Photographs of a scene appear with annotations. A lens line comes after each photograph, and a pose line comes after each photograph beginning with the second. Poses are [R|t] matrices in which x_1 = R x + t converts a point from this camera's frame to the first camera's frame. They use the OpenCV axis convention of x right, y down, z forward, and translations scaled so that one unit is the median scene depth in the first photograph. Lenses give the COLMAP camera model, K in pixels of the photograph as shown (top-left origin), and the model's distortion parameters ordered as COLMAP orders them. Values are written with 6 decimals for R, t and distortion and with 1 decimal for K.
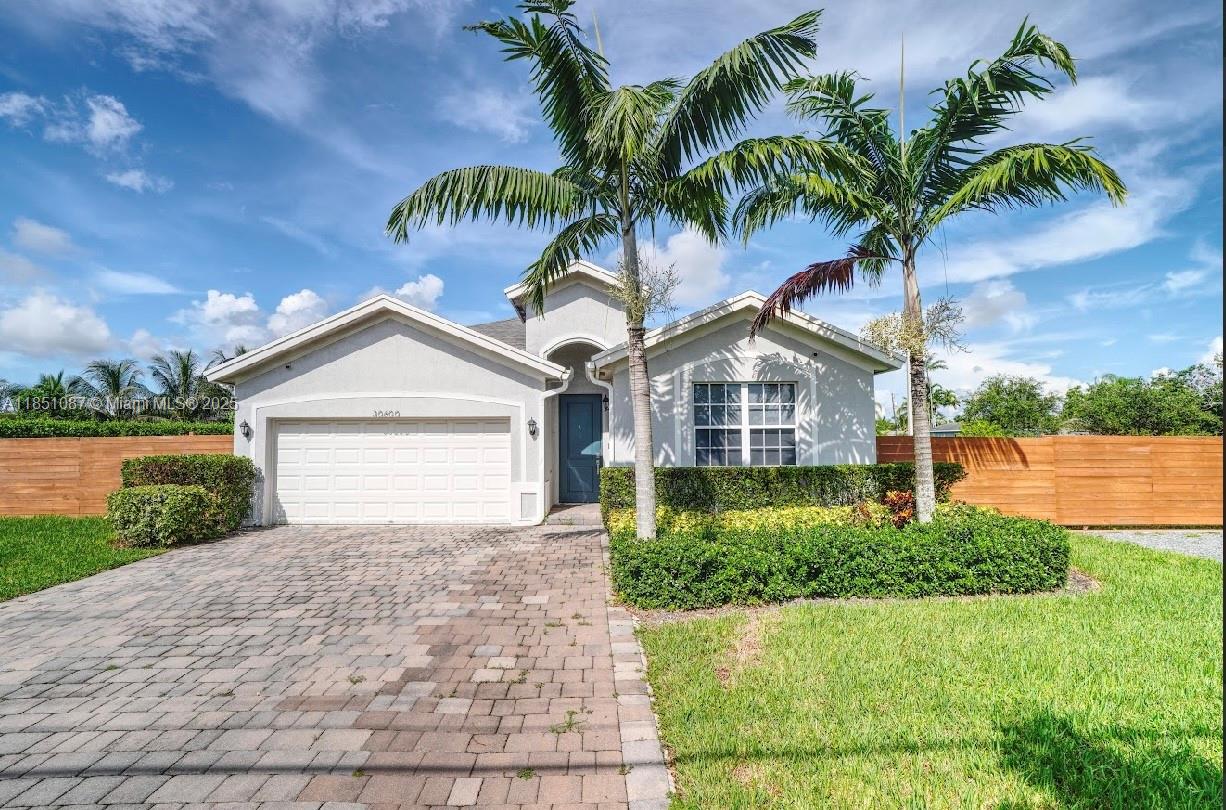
lens RADIAL K [[569.7, 0, 613.0], [0, 569.7, 405.0], [0, 0, 1]] dist [-0.062631, 0.017043]
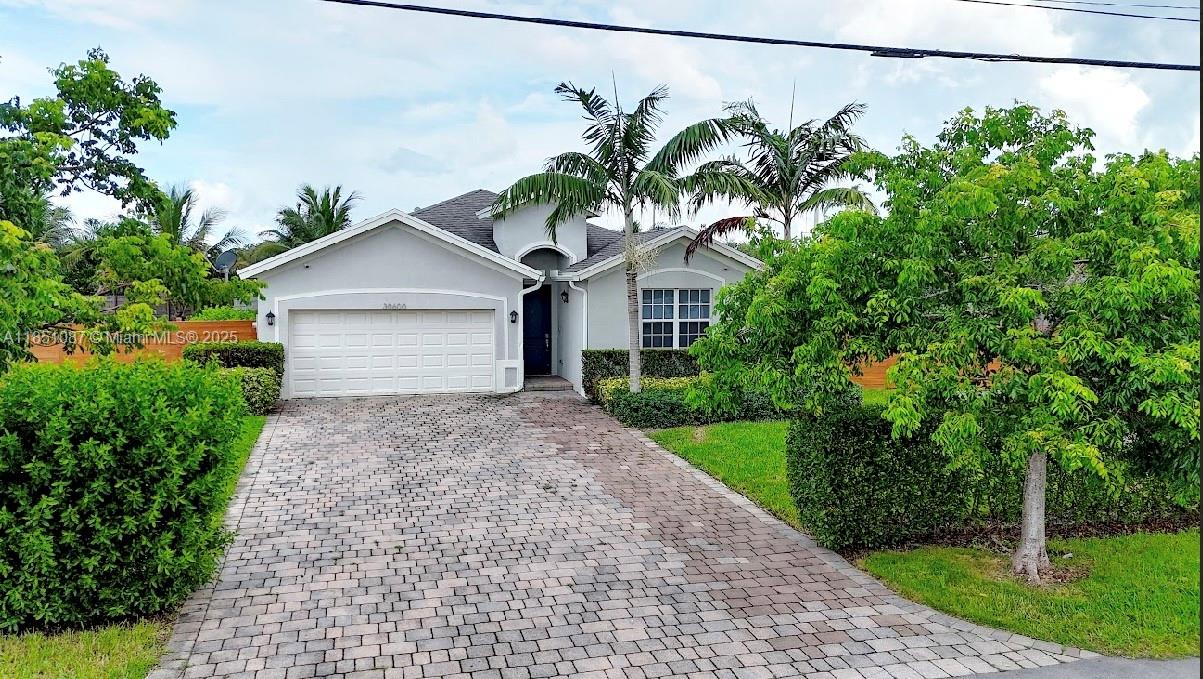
lens RADIAL K [[838.7, 0, 601.5], [0, 838.7, 339.5], [0, 0, 1]] dist [-0.000161, -0.000044]
pose [[0.972894, -0.003656, 0.231222, -0.386115], [-0.024675, 0.992525, 0.119517, -0.142880], [-0.229930, -0.121983, 0.965532, -0.885327]]
